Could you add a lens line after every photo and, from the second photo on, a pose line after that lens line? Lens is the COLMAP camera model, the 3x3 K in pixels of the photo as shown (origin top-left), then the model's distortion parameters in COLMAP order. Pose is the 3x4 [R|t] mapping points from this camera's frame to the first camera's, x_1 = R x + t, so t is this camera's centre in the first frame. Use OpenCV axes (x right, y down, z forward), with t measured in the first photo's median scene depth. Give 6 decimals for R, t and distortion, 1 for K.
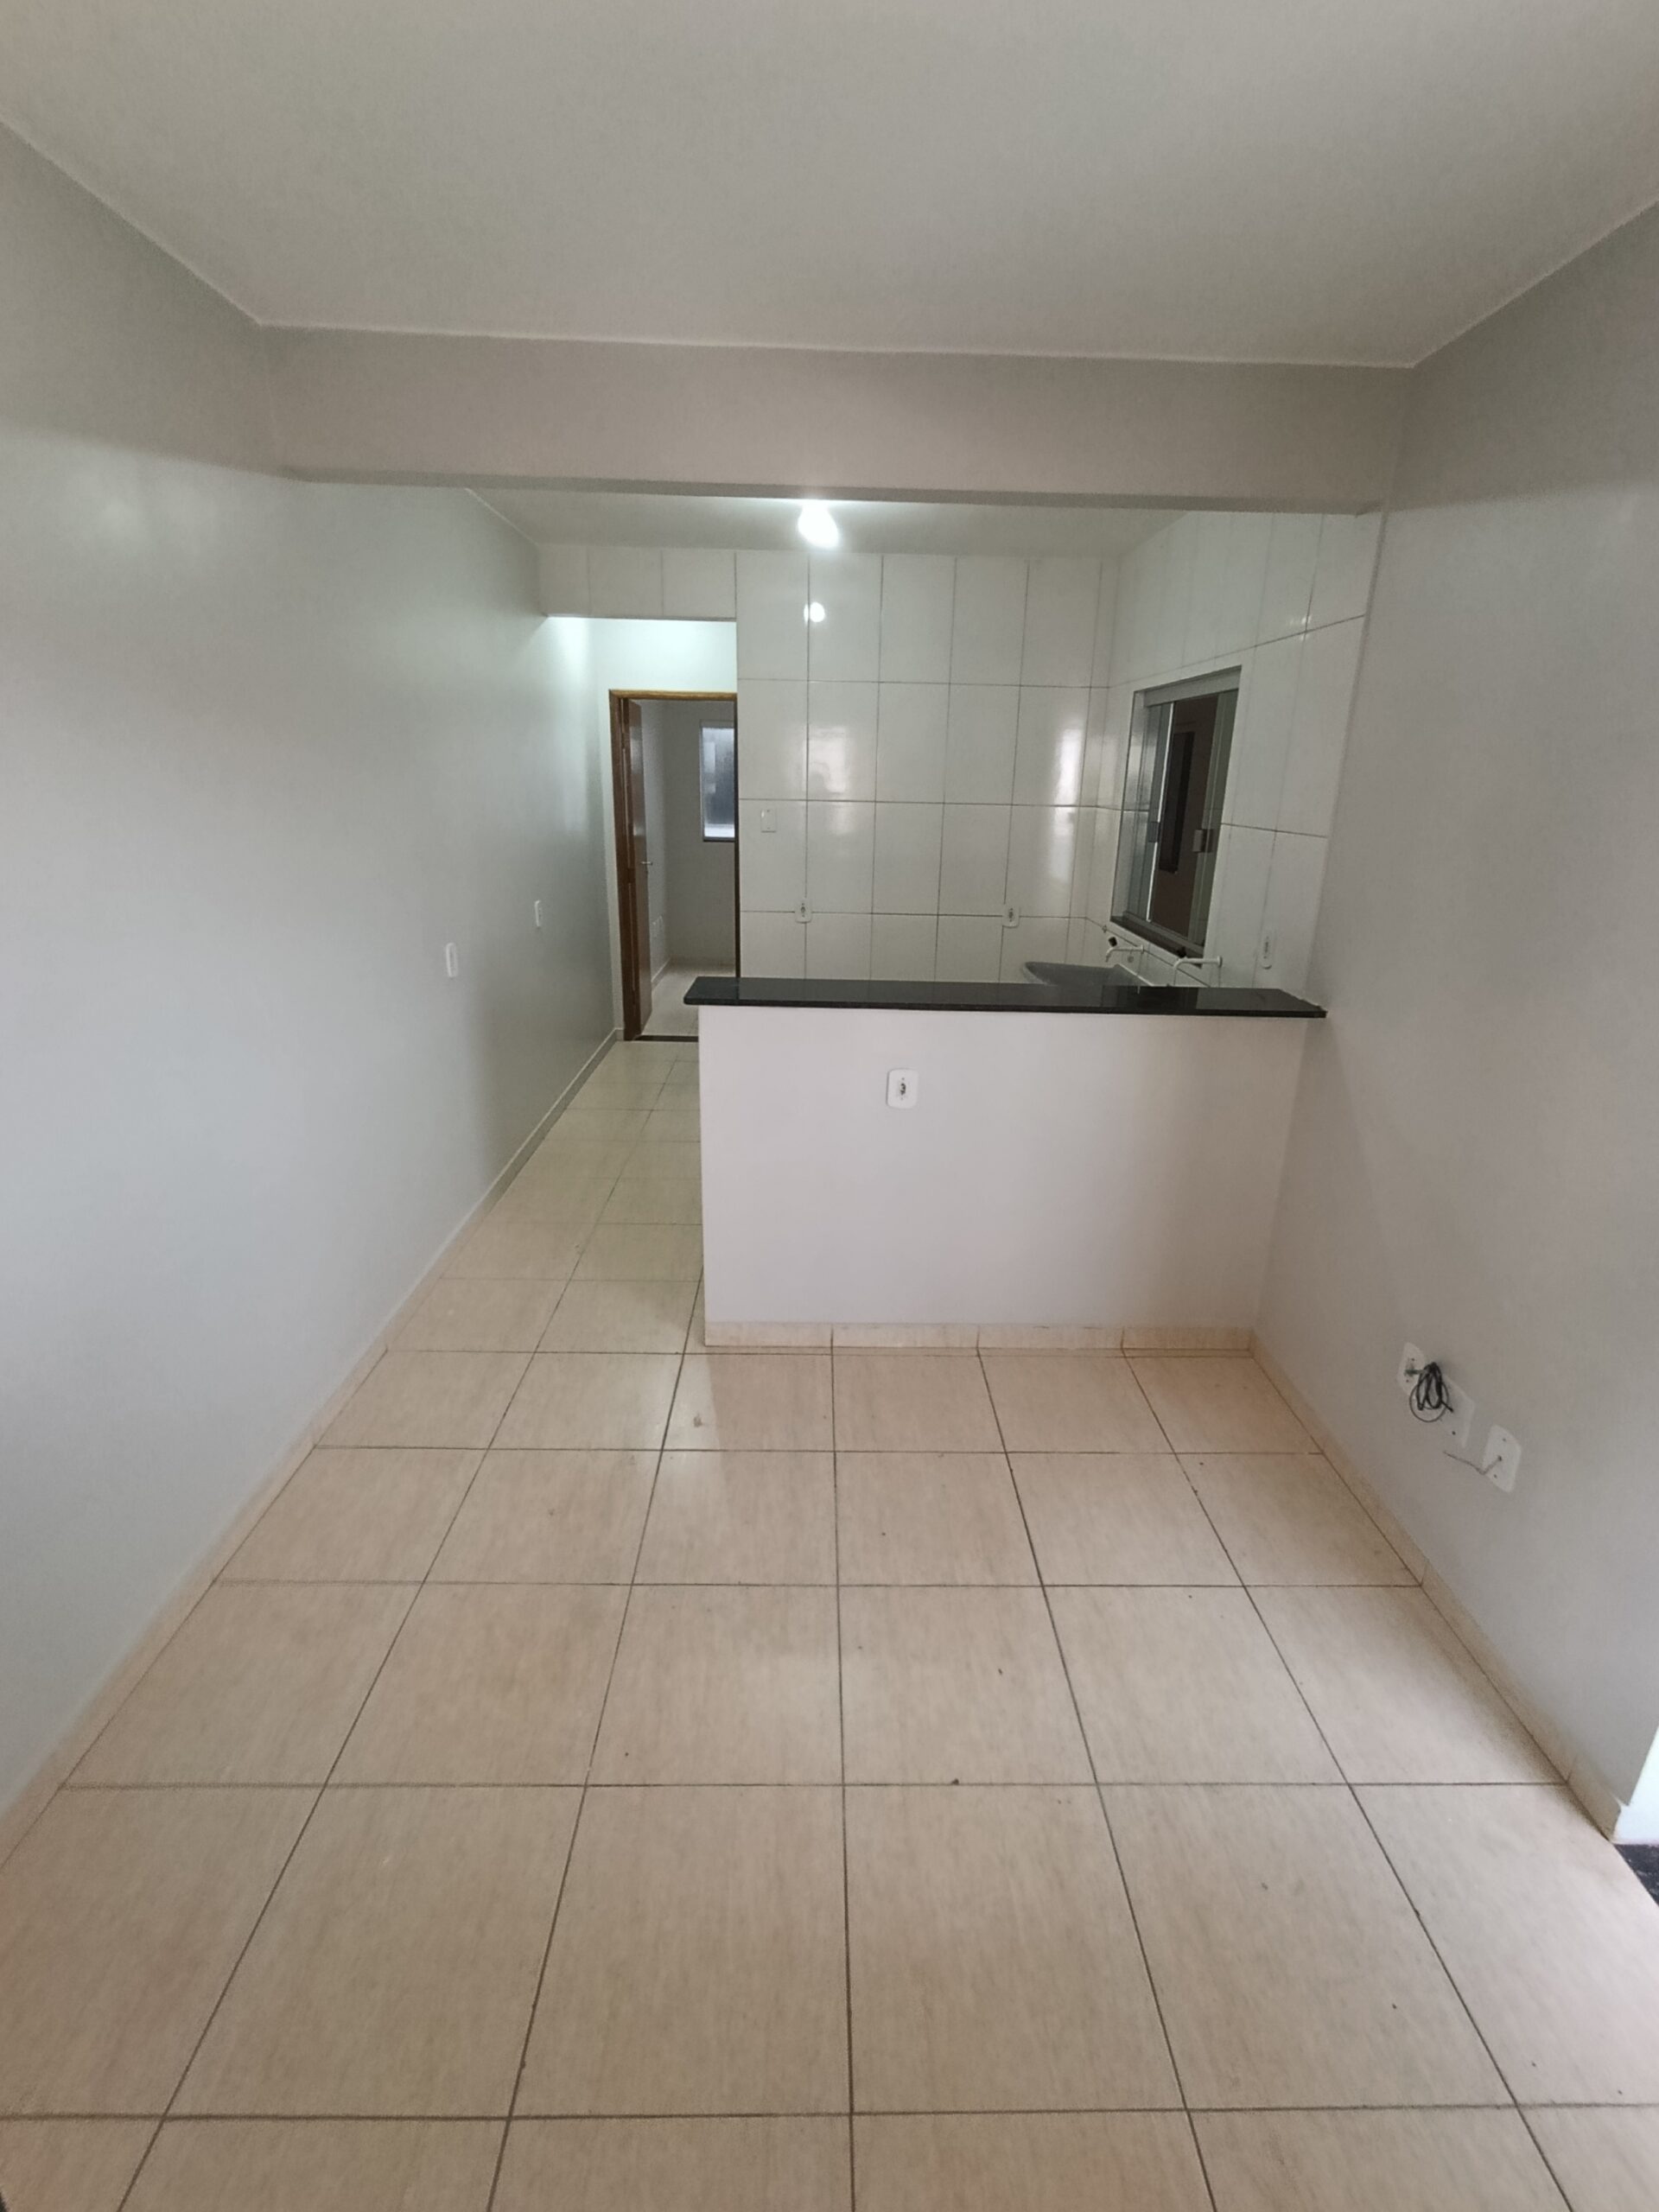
lens RADIAL K [[991.0, 0, 836.9], [0, 991.0, 1096.5], [0, 0, 1]] dist [-0.001387, 0.001377]
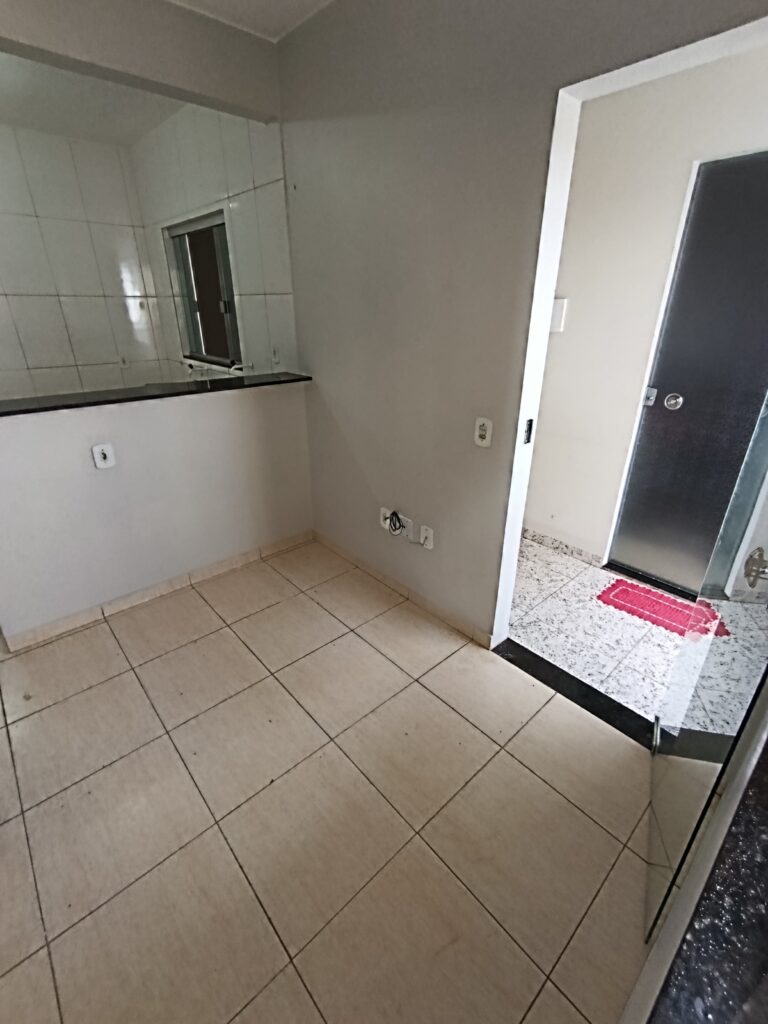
lens RADIAL K [[458.8, 0, 387.4], [0, 458.8, 507.6], [0, 0, 1]] dist [-0.001387, 0.001377]
pose [[0.754015, -0.285673, 0.591483, -0.069625], [0.218808, 0.958283, 0.183896, 0.048479], [-0.619342, -0.009239, 0.785067, 0.124602]]
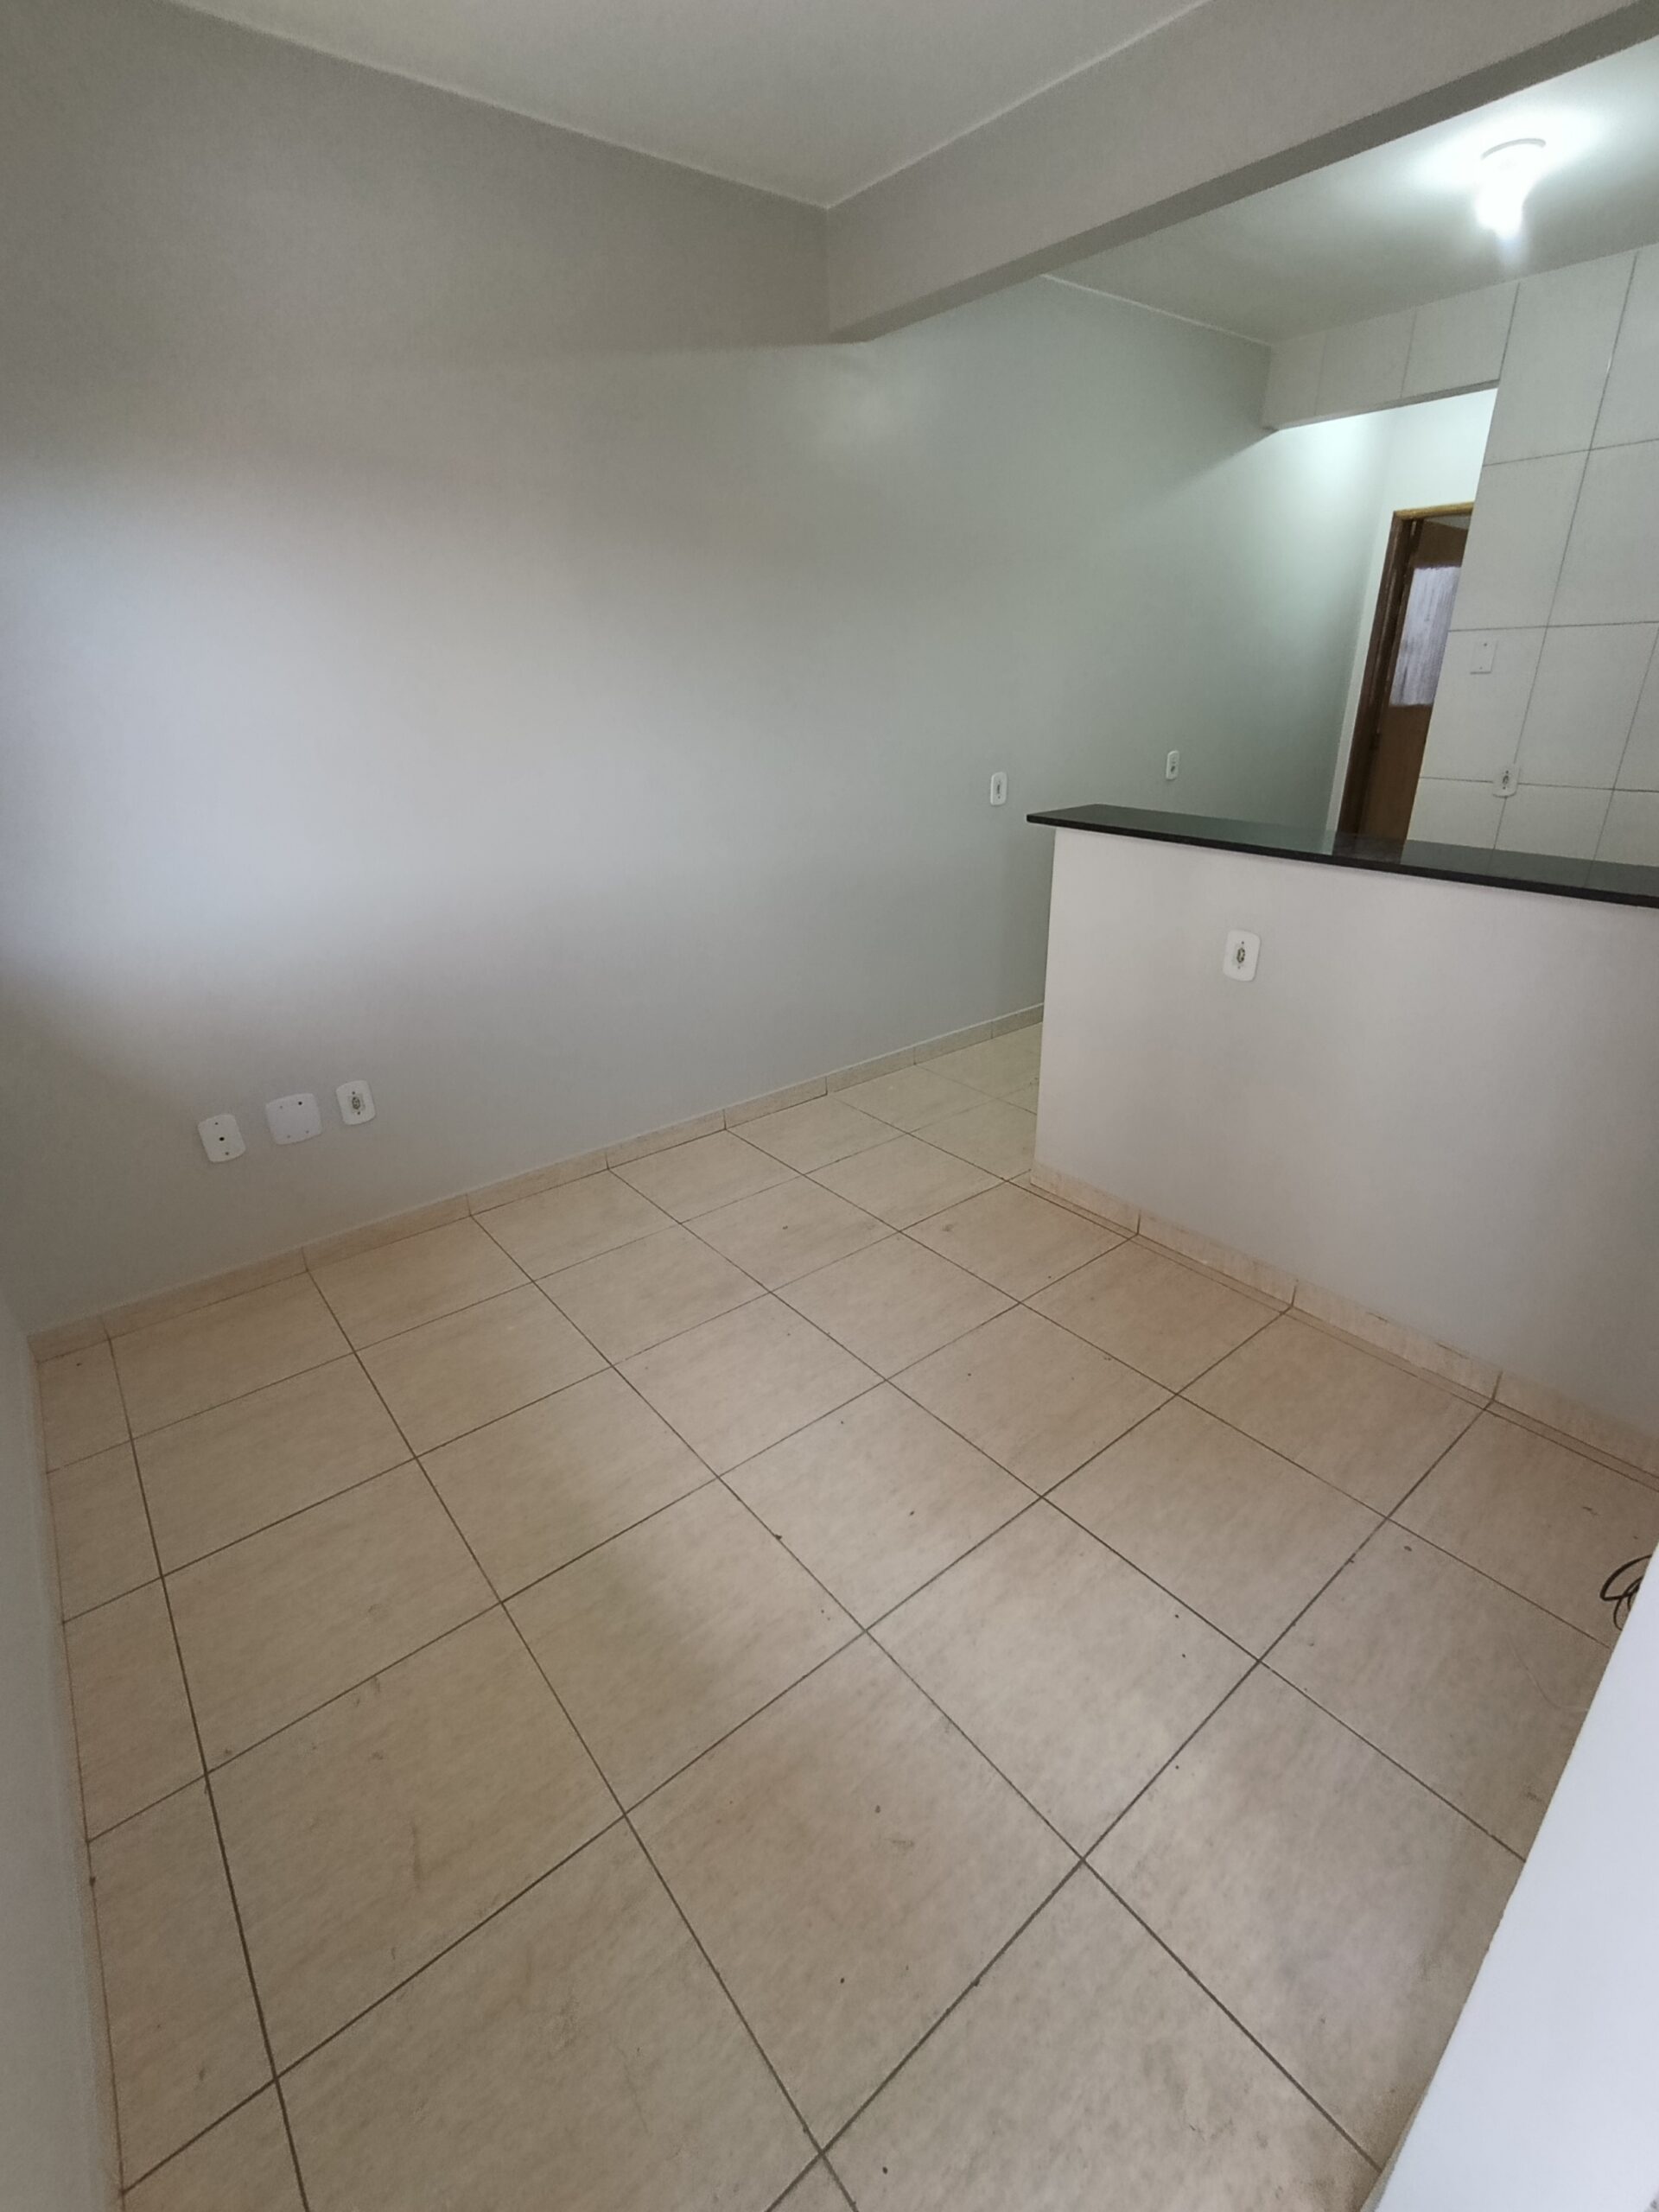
lens RADIAL K [[991.0, 0, 836.9], [0, 991.0, 1096.5], [0, 0, 1]] dist [-0.001387, 0.001377]
pose [[0.616199, 0.284703, -0.734332, 0.631225], [-0.215377, 0.957751, 0.190593, 0.025717], [0.757569, 0.040715, 0.651484, 0.272873]]
